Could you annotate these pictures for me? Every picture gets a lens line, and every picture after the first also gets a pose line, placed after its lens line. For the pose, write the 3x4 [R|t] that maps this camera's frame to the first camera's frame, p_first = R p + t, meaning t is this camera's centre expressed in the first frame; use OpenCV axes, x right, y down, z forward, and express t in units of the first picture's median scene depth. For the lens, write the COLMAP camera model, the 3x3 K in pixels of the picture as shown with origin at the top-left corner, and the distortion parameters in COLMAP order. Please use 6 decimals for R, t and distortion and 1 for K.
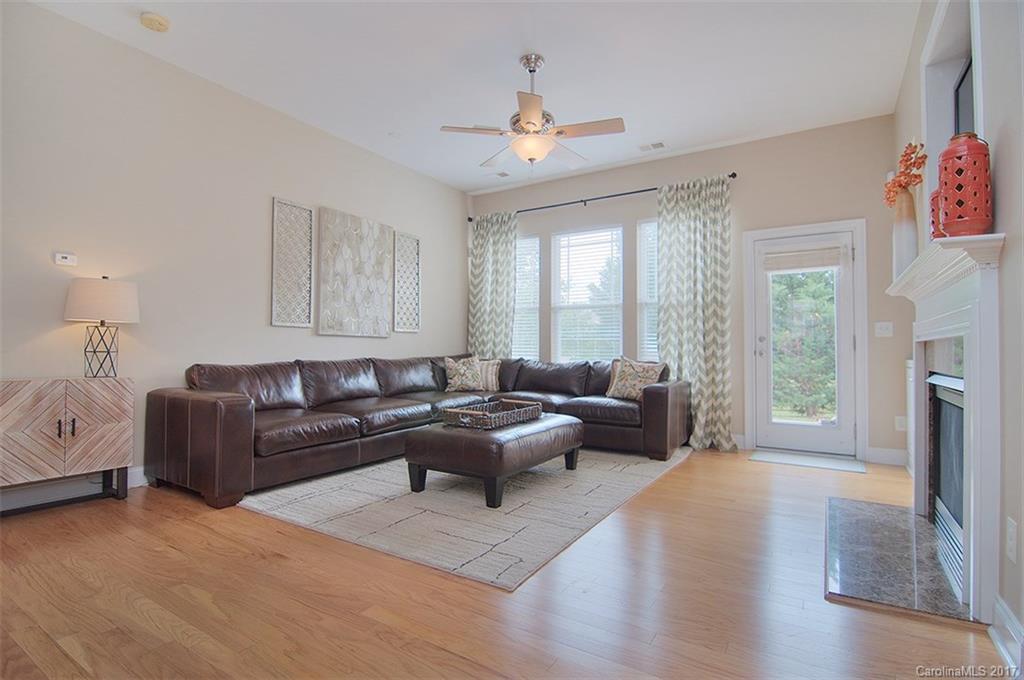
lens RADIAL K [[498.1, 0, 512.5], [0, 498.1, 340.1], [0, 0, 1]] dist [-0.013040, -0.003680]
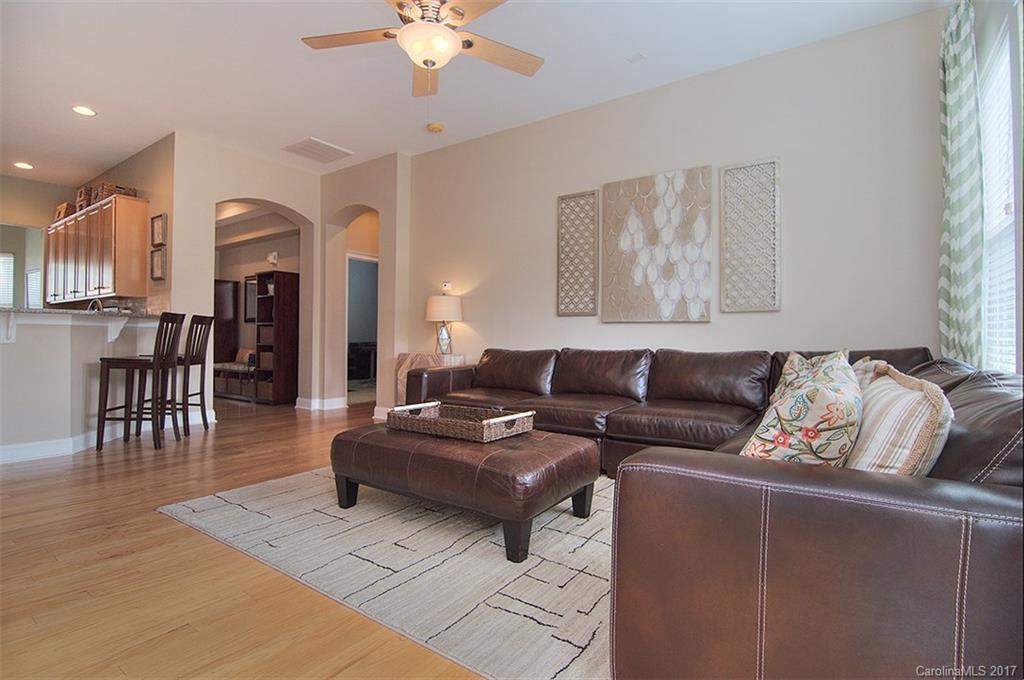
lens RADIAL K [[498.1, 0, 514.7], [0, 498.1, 338.2], [0, 0, 1]] dist [-0.013040, -0.003680]
pose [[-0.044170, -0.008998, -0.998984, 0.501760], [-0.003325, 0.999955, -0.008860, 0.025922], [0.999019, 0.002930, -0.044198, 0.803510]]
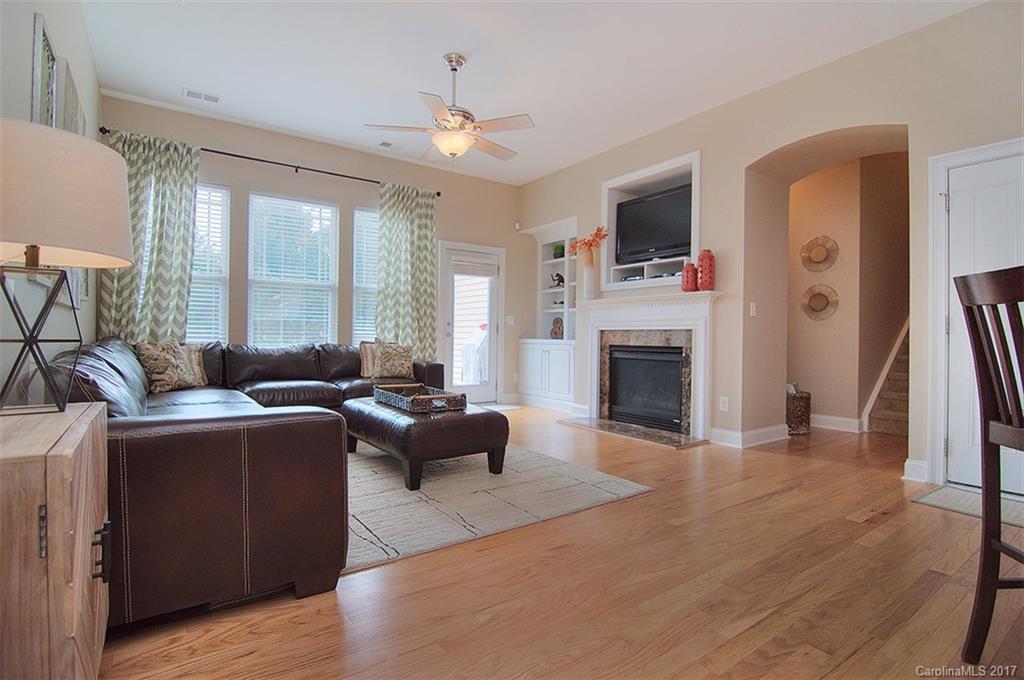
lens RADIAL K [[498.1, 0, 513.0], [0, 498.1, 335.5], [0, 0, 1]] dist [-0.013040, -0.003680]
pose [[0.372843, -0.003599, 0.927887, -0.628743], [-0.024070, 0.999618, 0.013549, 0.005950], [-0.927582, -0.027386, 0.372614, 0.330804]]
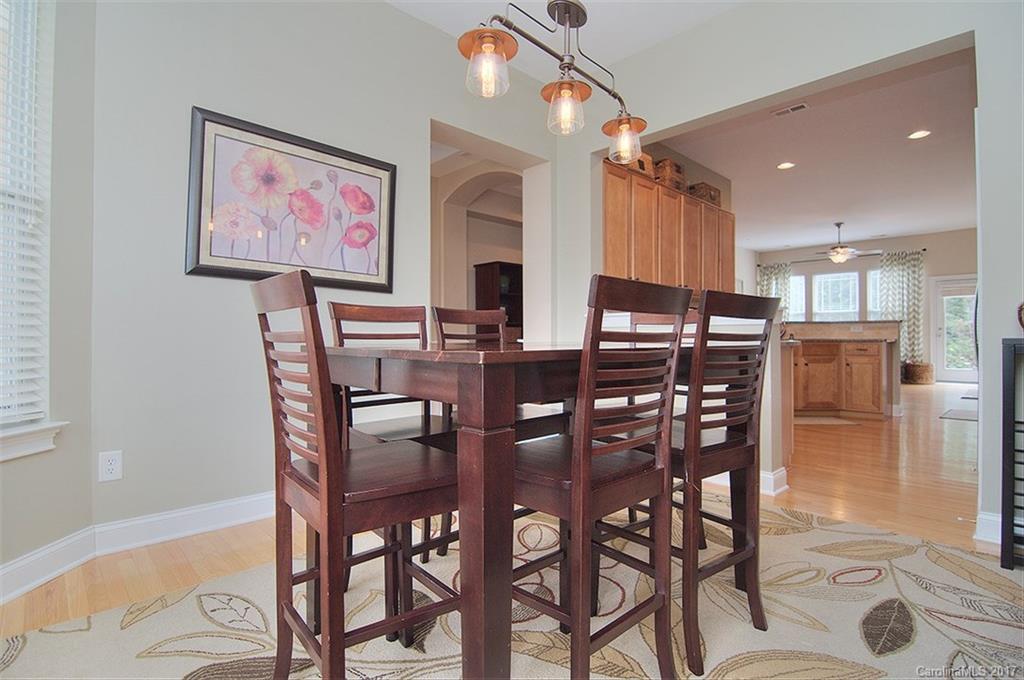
lens RADIAL K [[498.1, 0, 517.6], [0, 498.1, 339.4], [0, 0, 1]] dist [-0.013040, -0.003680]
pose [[0.971964, -0.007670, -0.235006, -0.688255], [0.013933, 0.999590, 0.025000, -0.032809], [0.234718, -0.027574, 0.971672, -1.332948]]
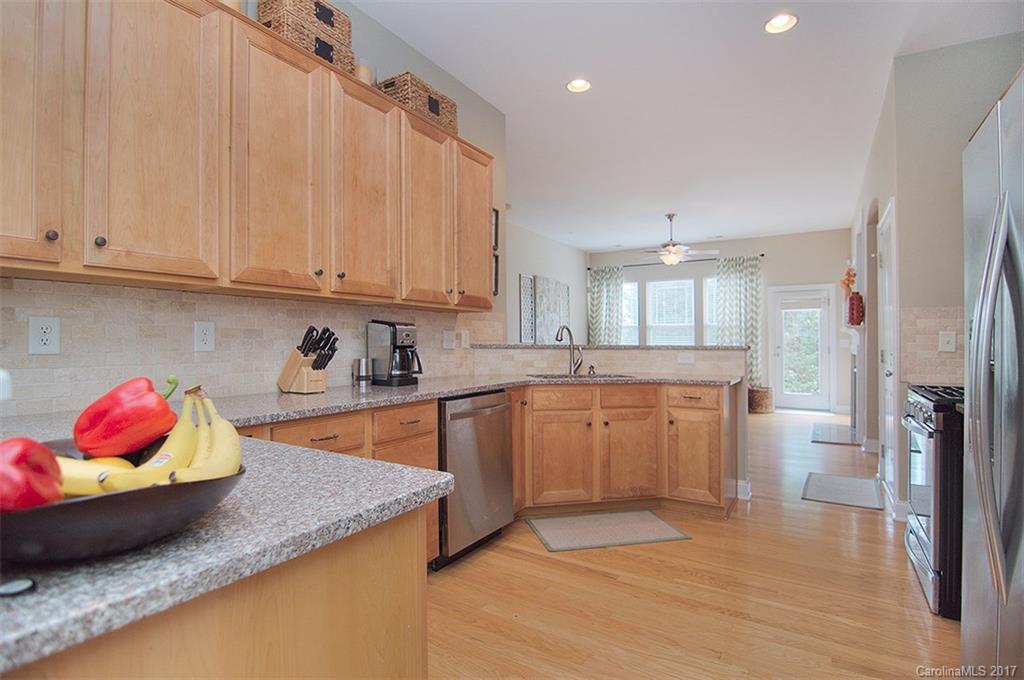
lens RADIAL K [[498.1, 0, 507.5], [0, 498.1, 338.8], [0, 0, 1]] dist [-0.013040, -0.003680]
pose [[0.999987, -0.005162, 0.000294, -0.448332], [0.005158, 0.999905, 0.012774, -0.057472], [-0.000359, -0.012772, 0.999918, -0.742999]]
